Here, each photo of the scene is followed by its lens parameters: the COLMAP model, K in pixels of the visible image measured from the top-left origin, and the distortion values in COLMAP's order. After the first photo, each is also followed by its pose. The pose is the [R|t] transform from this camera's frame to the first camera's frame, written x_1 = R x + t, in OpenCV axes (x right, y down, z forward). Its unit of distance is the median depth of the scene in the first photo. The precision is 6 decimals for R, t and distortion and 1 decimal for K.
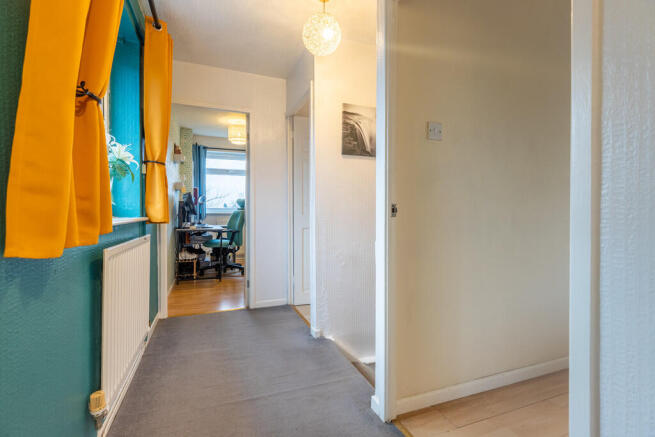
lens RADIAL K [[306.2, 0, 324.5], [0, 306.2, 214.9], [0, 0, 1]] dist [0.000788, 0.000071]
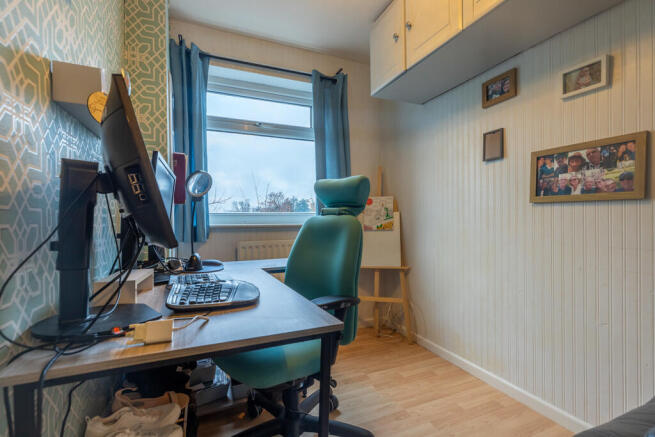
lens RADIAL K [[306.2, 0, 330.7], [0, 306.2, 217.1], [0, 0, 1]] dist [0.000788, 0.000071]
pose [[0.999189, -0.024299, 0.032099, -0.249105], [0.025004, 0.999451, -0.021759, -0.004774], [-0.031553, 0.022544, 0.999248, 0.615957]]
